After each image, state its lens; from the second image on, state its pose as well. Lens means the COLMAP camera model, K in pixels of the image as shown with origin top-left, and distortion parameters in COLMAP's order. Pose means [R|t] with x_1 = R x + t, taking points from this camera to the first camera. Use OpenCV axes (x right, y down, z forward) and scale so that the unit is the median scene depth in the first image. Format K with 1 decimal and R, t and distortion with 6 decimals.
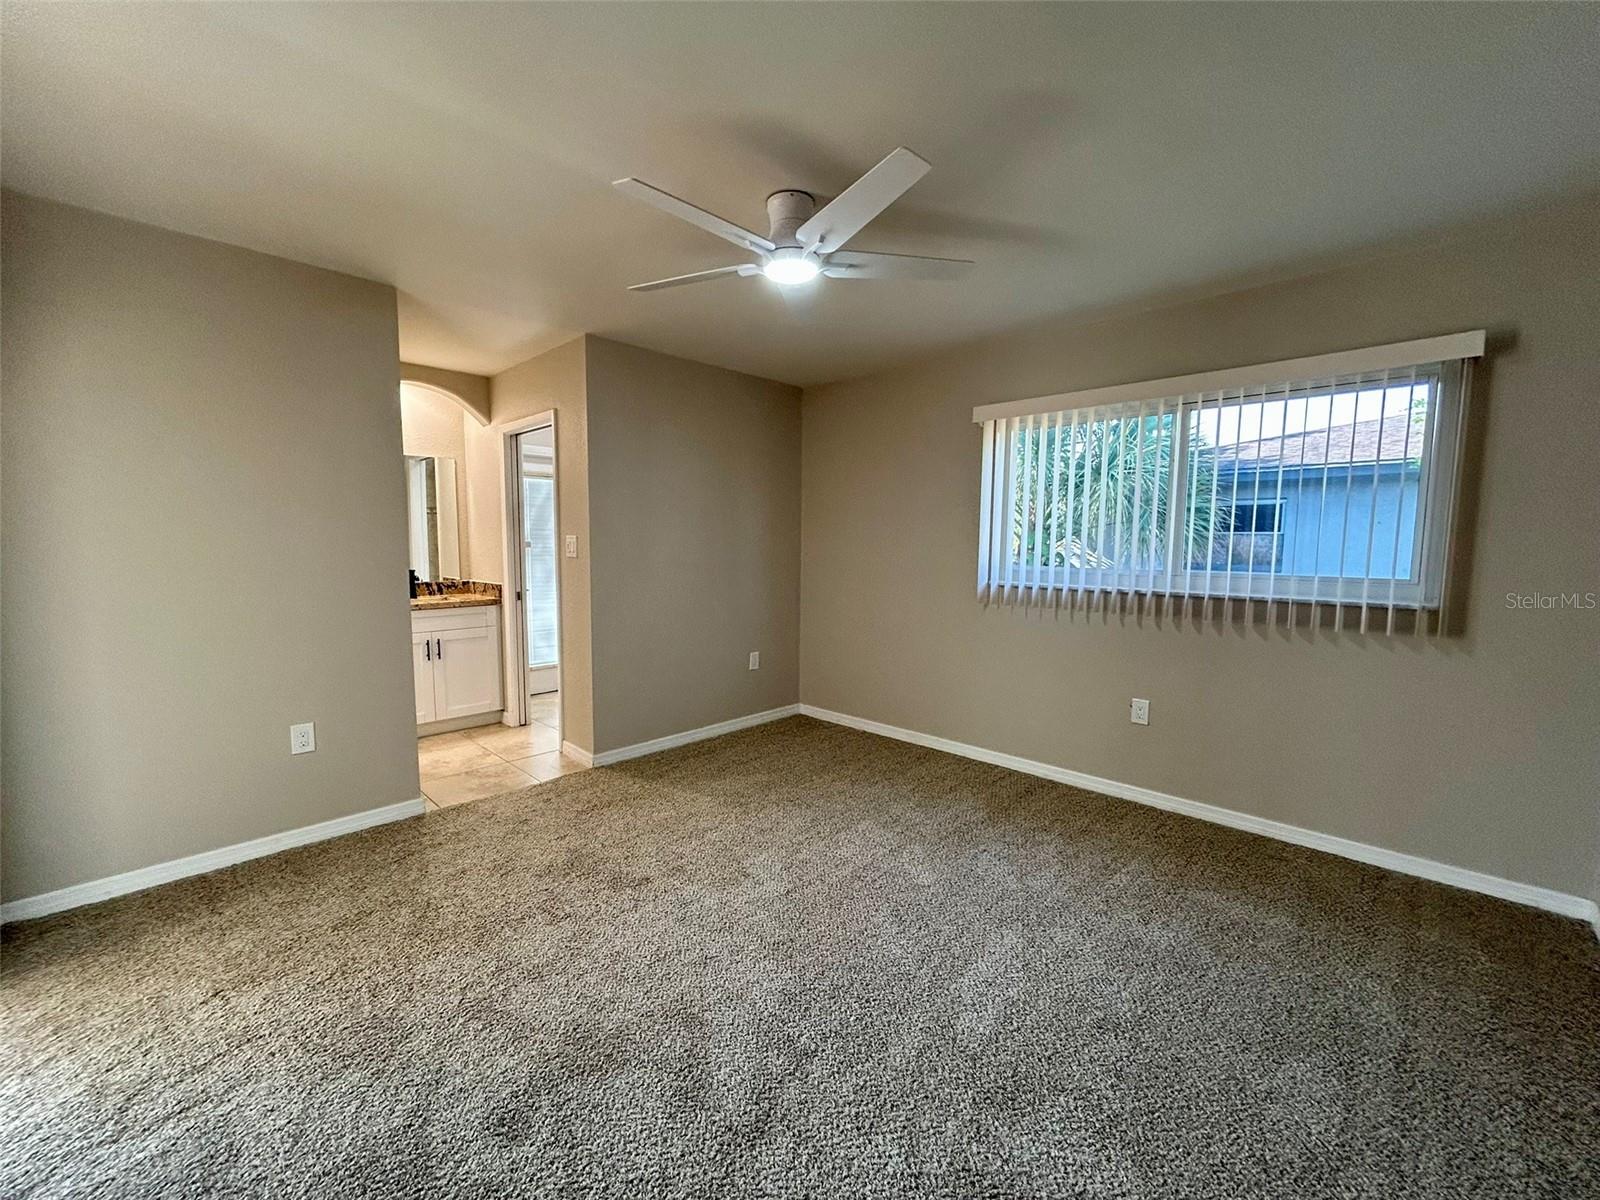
lens RADIAL K [[652.0, 0, 796.8], [0, 652.0, 595.5], [0, 0, 1]] dist [0.000971, 0.000096]
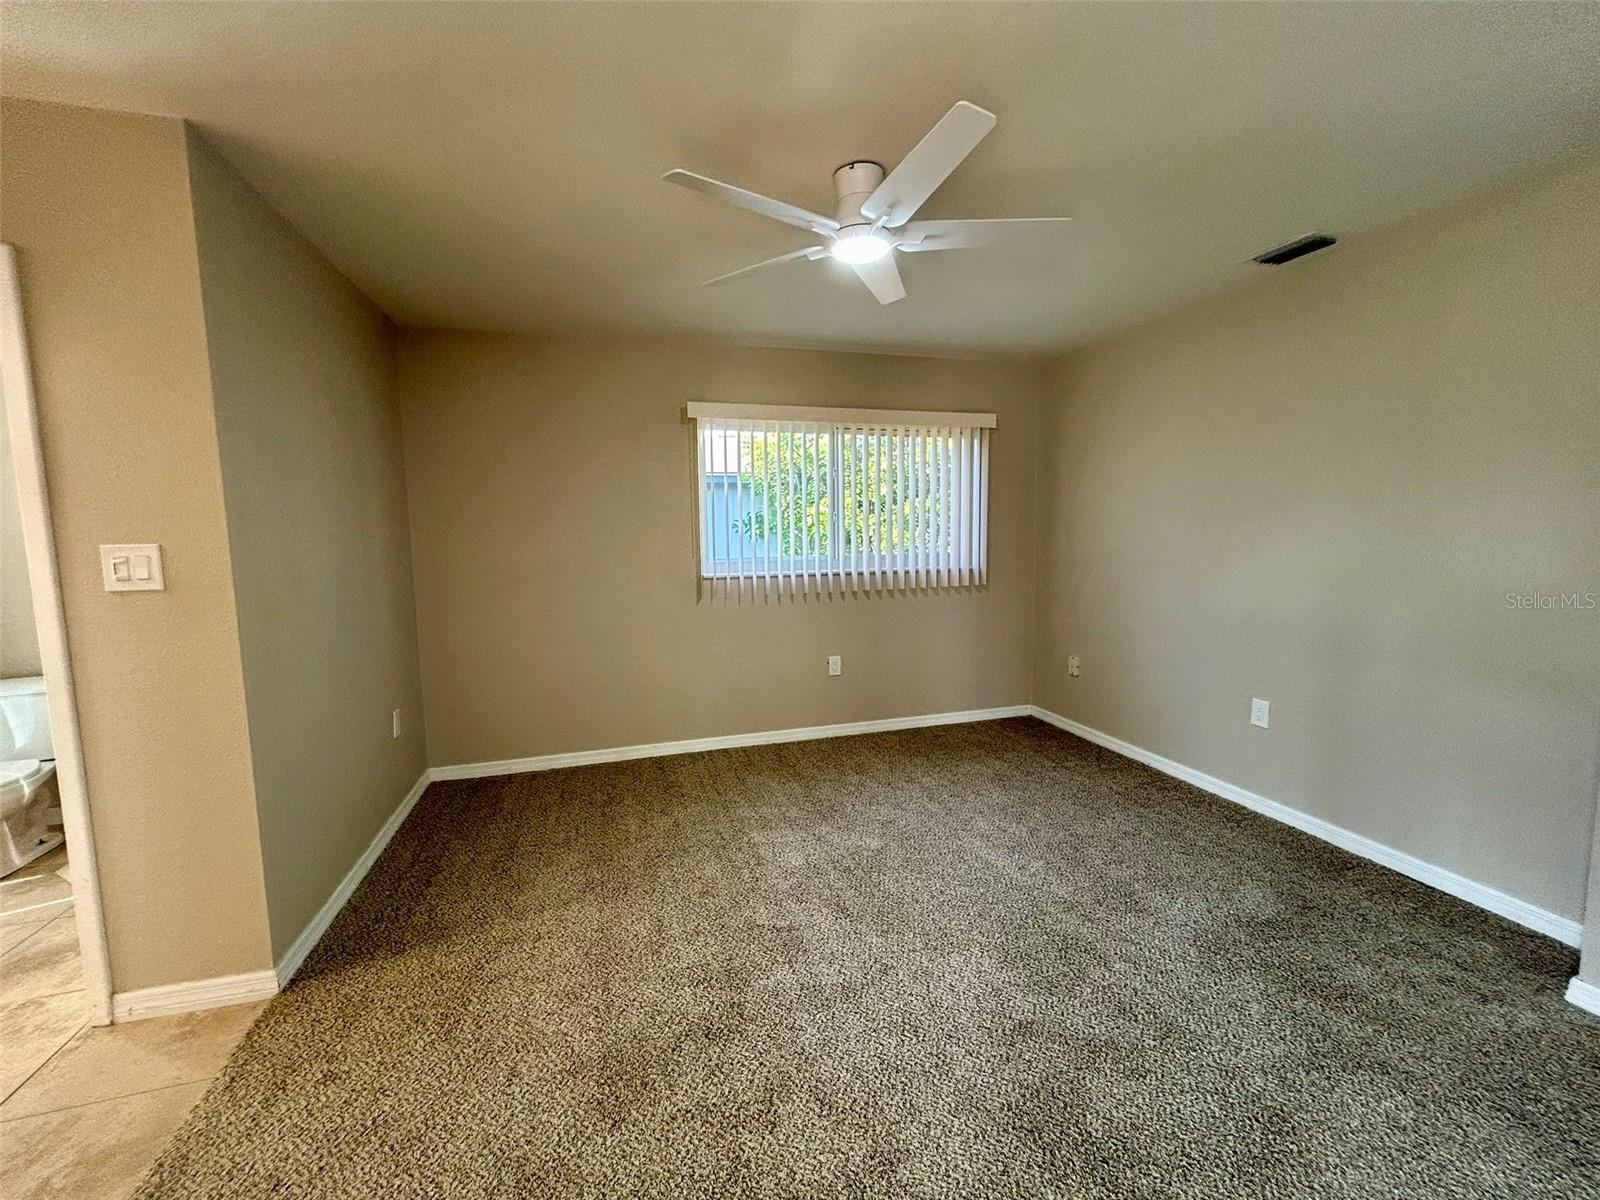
lens RADIAL K [[647.4, 0, 802.9], [0, 647.4, 599.8], [0, 0, 1]] dist [0.001214, 0.000146]
pose [[0.480843, -0.106885, 0.870268, -0.580593], [0.091881, 0.993220, 0.071219, -0.046634], [-0.871979, 0.045716, 0.487404, 0.415808]]
